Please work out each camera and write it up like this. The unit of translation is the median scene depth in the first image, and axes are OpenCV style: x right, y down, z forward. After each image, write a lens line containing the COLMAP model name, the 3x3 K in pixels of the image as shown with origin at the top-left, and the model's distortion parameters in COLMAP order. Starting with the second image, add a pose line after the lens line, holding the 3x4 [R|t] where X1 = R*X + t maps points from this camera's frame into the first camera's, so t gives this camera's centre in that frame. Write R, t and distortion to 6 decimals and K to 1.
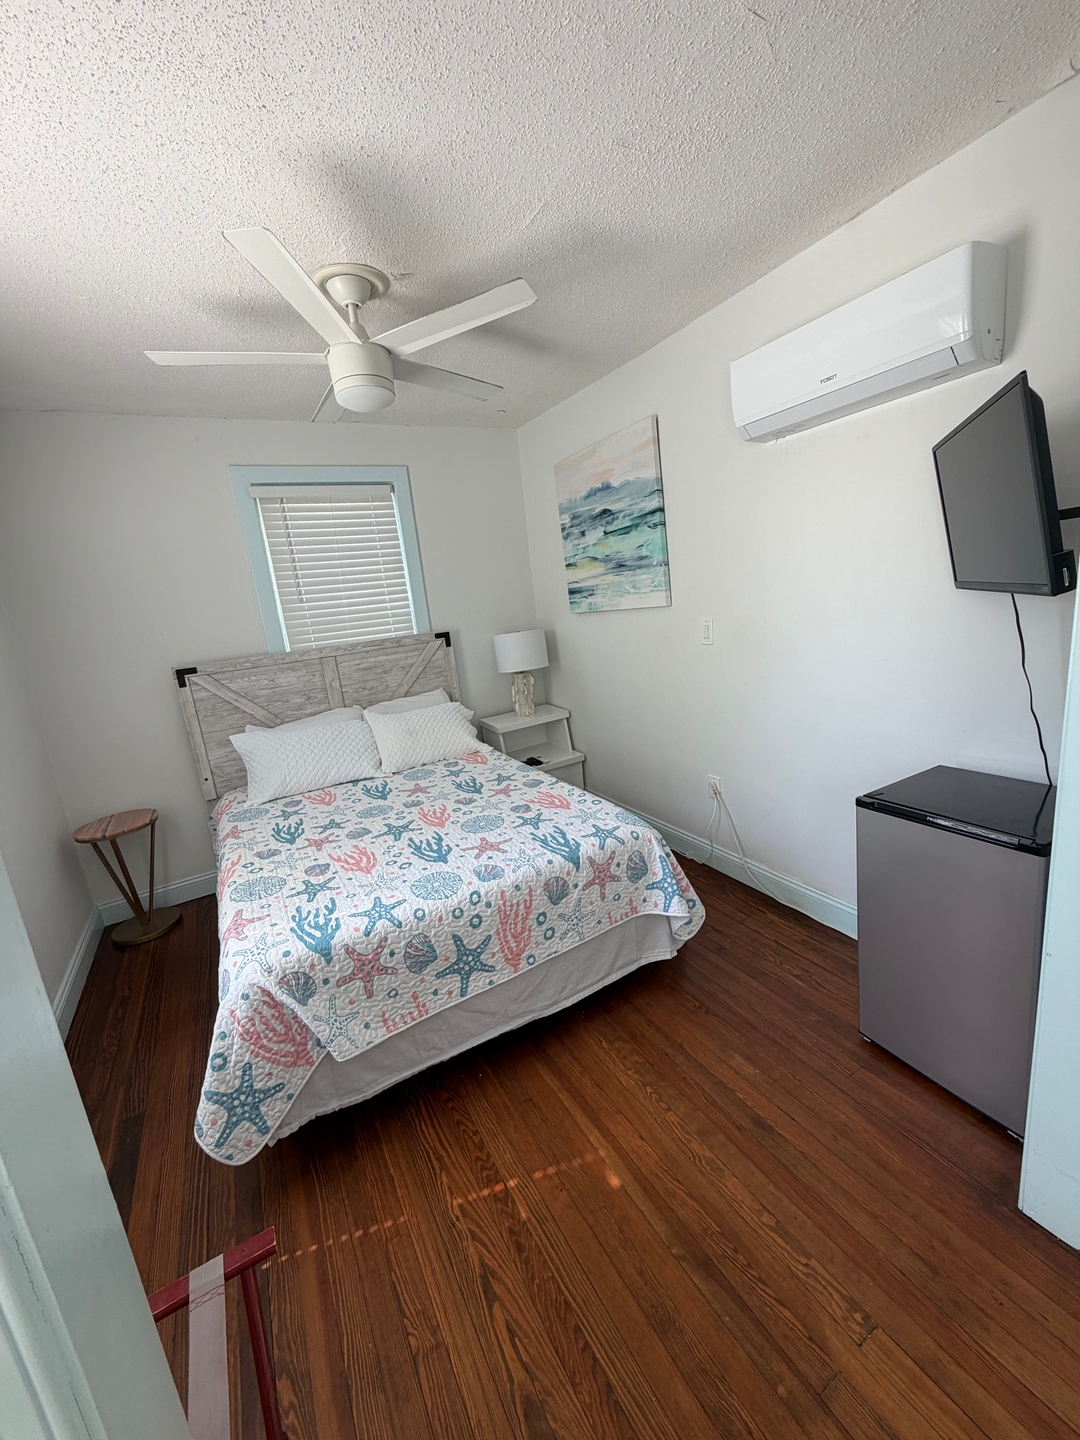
lens RADIAL K [[573.2, 0, 540.2], [0, 573.2, 718.7], [0, 0, 1]] dist [-0.000754, -0.000108]
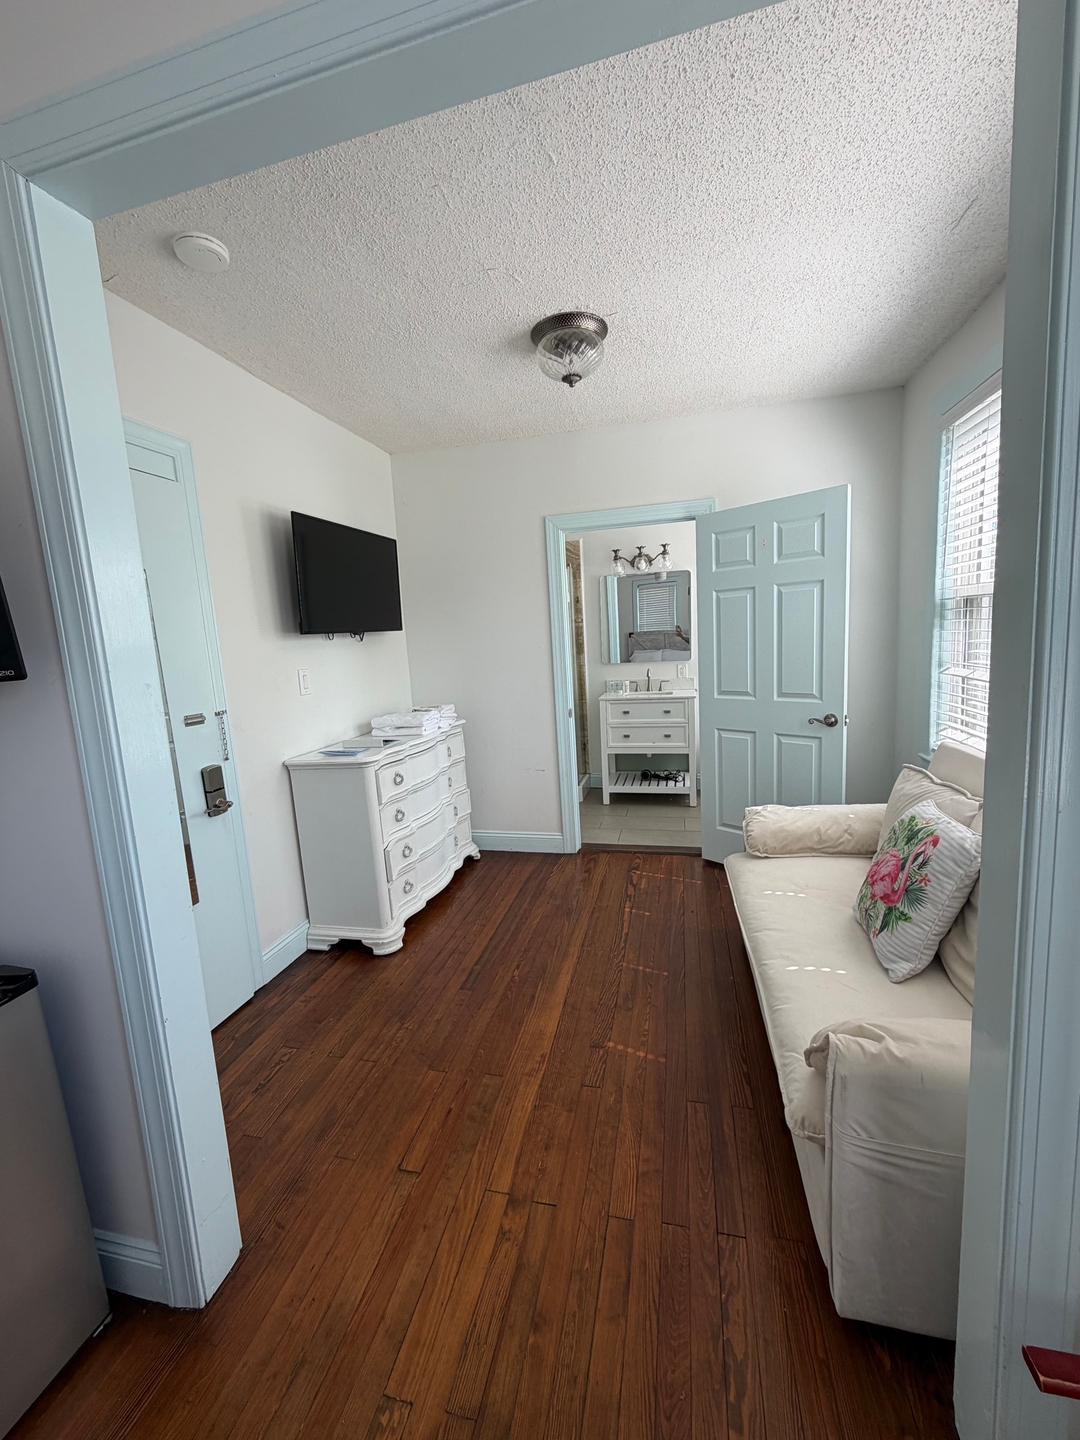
lens RADIAL K [[573.2, 0, 540.2], [0, 573.2, 718.7], [0, 0, 1]] dist [-0.000754, -0.000108]
pose [[-0.716892, 0.053101, 0.695159, -0.180911], [0.281977, 0.933987, 0.219447, -0.069500], [-0.637616, 0.353339, -0.684541, 0.624904]]
